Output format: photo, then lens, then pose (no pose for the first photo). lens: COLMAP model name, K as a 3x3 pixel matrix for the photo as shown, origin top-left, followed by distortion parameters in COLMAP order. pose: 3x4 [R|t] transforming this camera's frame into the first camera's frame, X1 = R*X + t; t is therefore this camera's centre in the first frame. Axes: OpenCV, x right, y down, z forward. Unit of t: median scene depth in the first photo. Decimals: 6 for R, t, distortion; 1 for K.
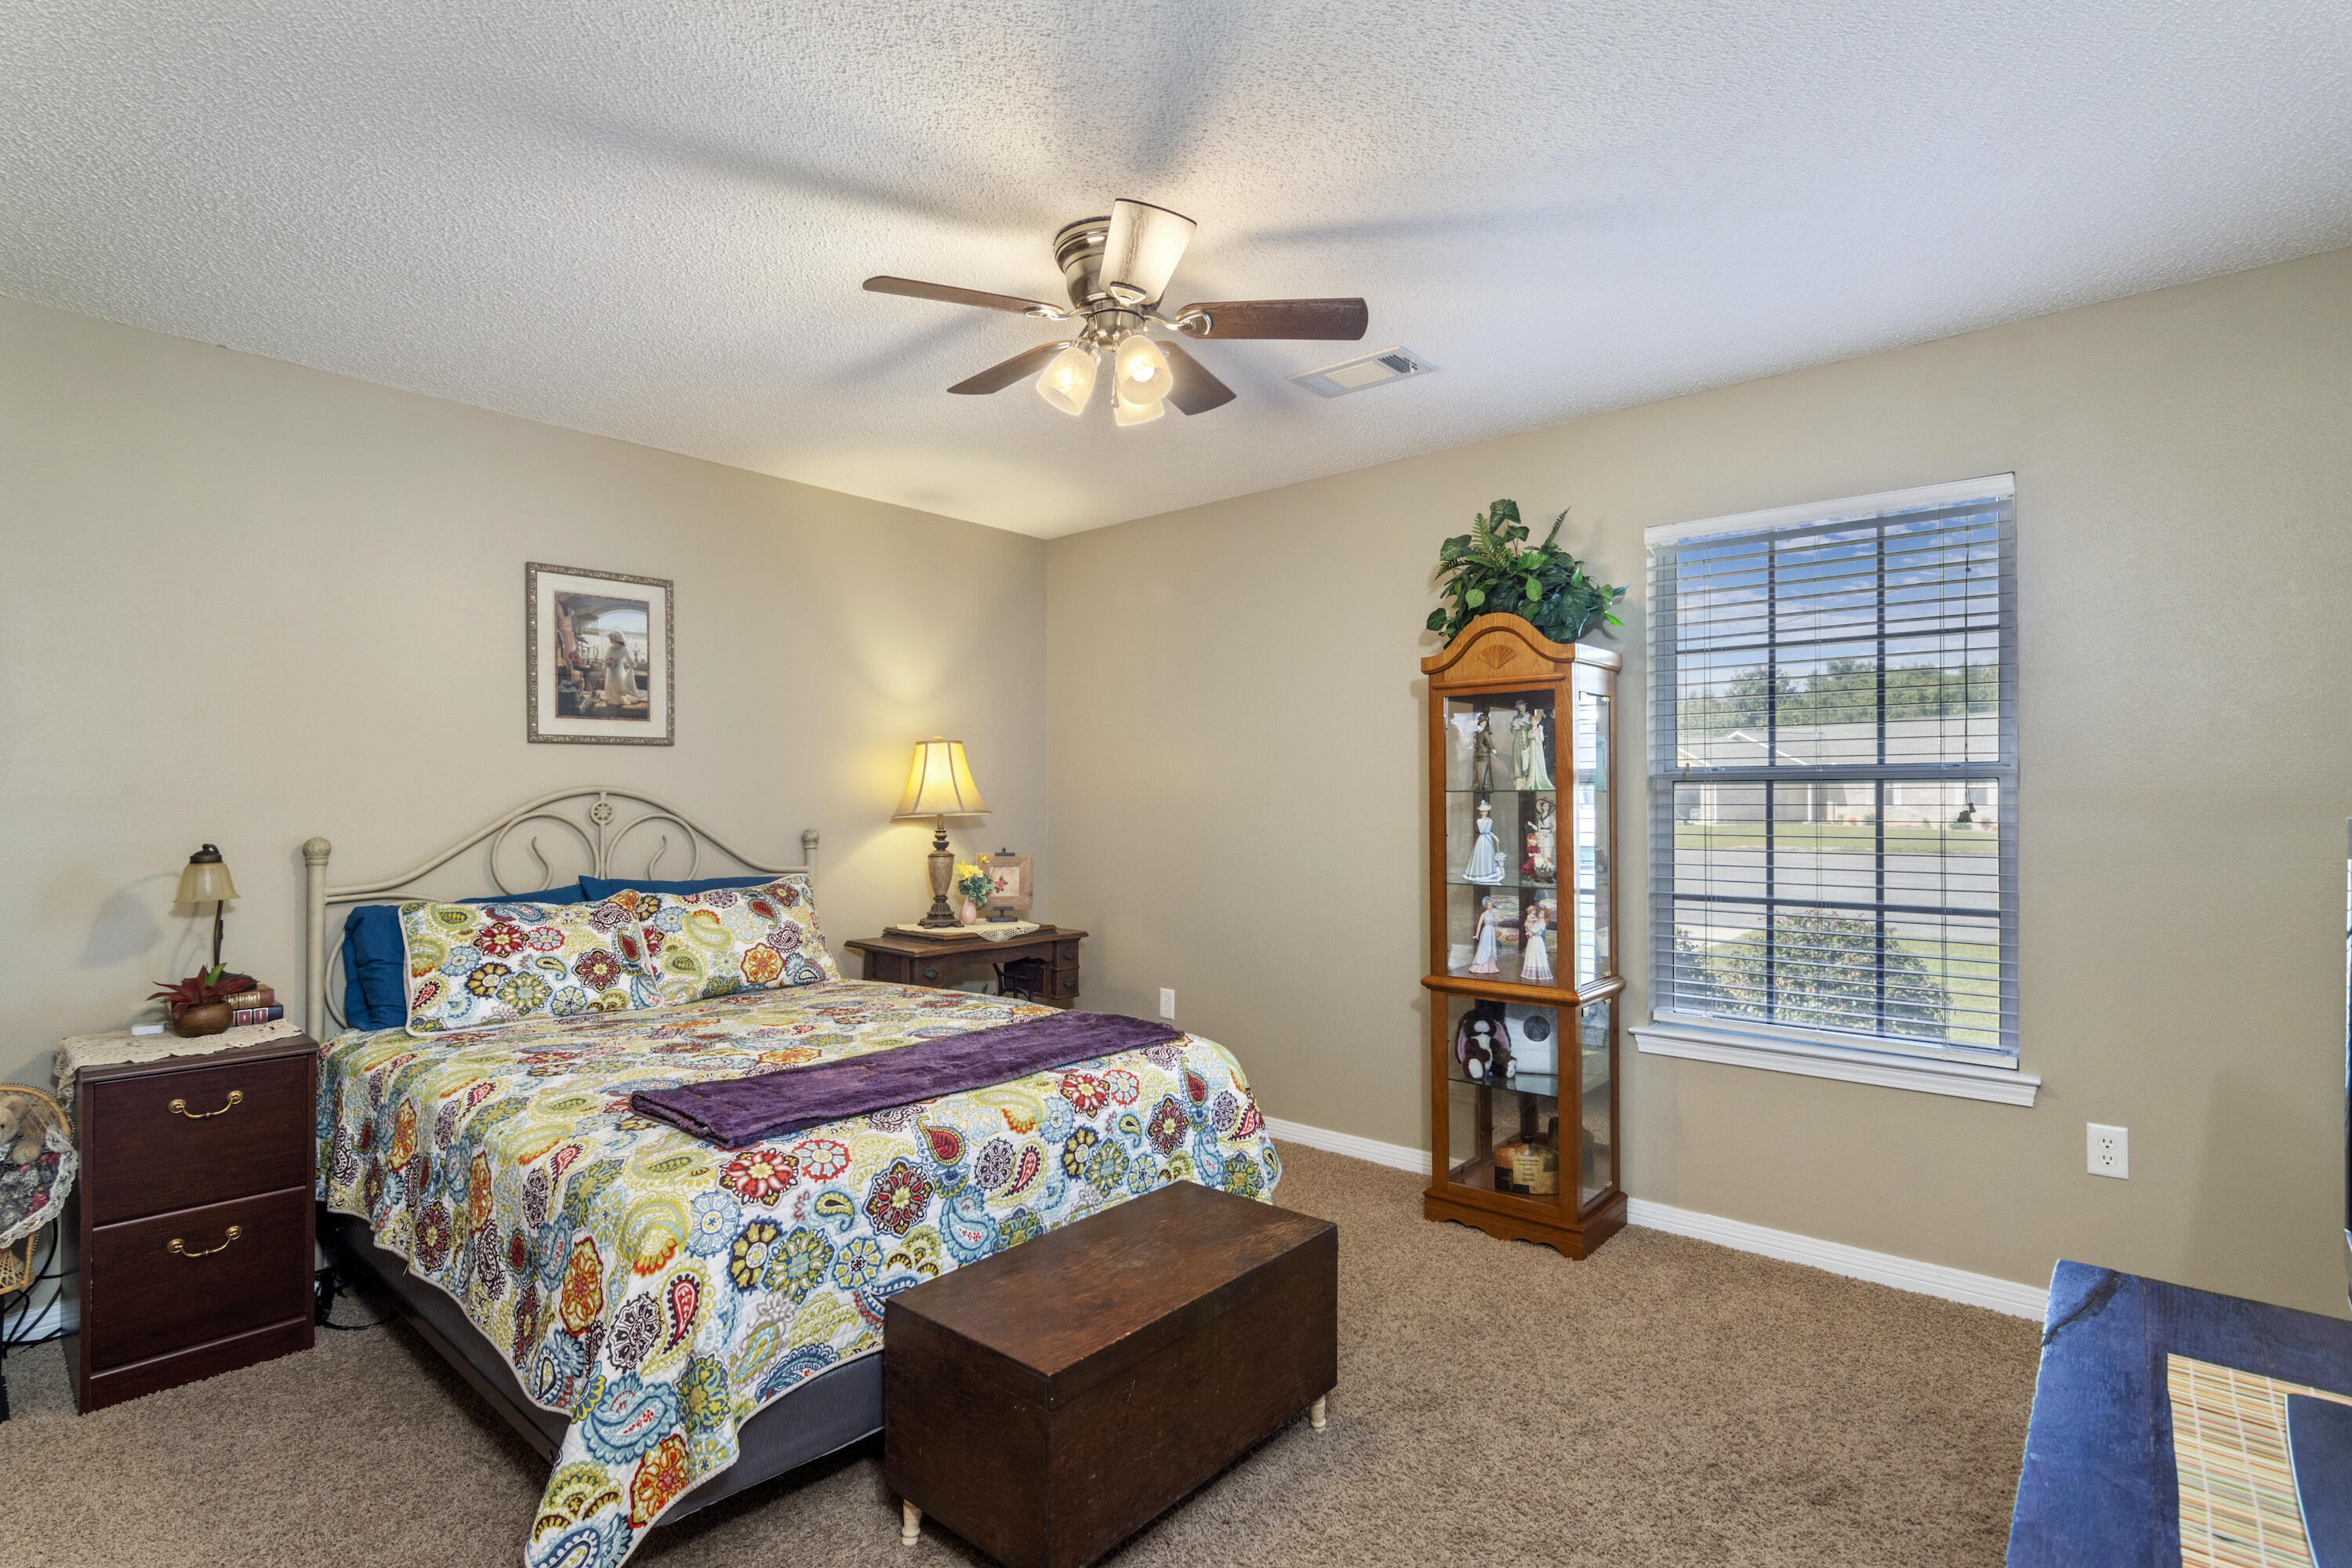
lens RADIAL K [[1133.9, 0, 1179.6], [0, 1133.9, 787.5], [0, 0, 1]] dist [-0.000439, 0.000660]
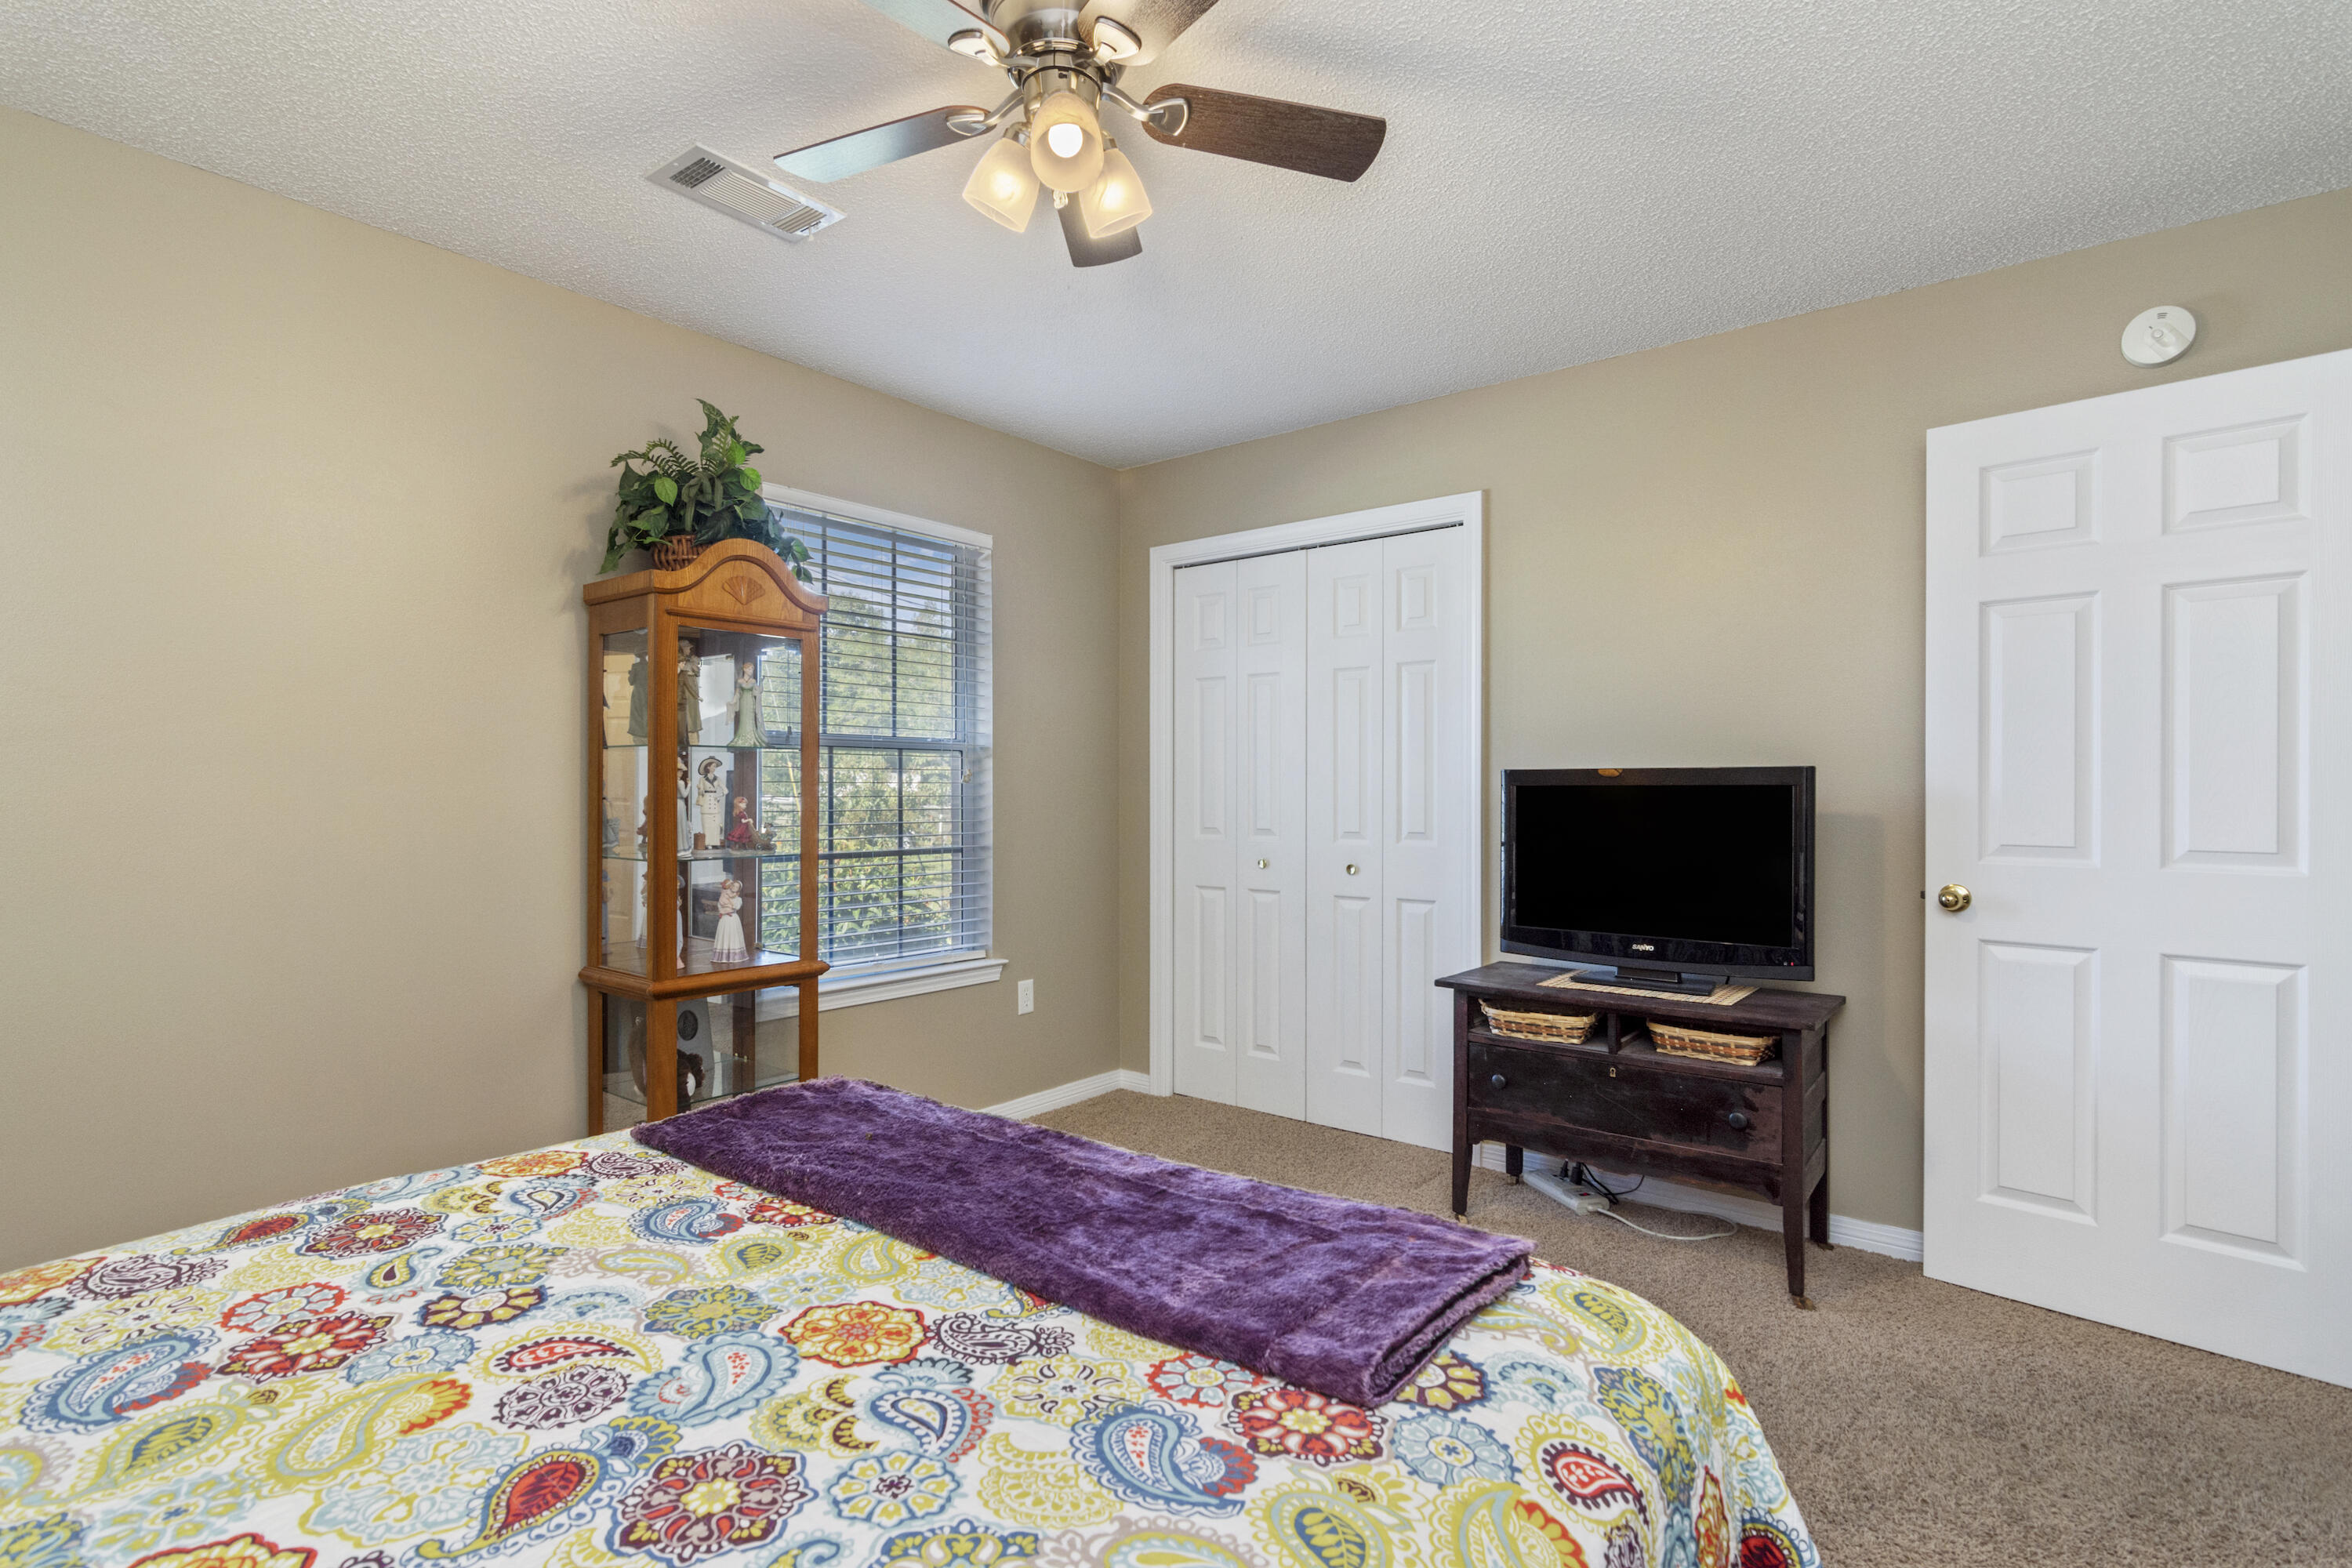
lens RADIAL K [[1133.9, 0, 1179.6], [0, 1133.9, 787.5], [0, 0, 1]] dist [-0.000439, 0.000660]
pose [[-0.033631, -0.001287, 0.999433, -0.708483], [-0.008268, 0.999965, 0.001009, 0.035407], [-0.999400, -0.008229, -0.033641, 0.842482]]
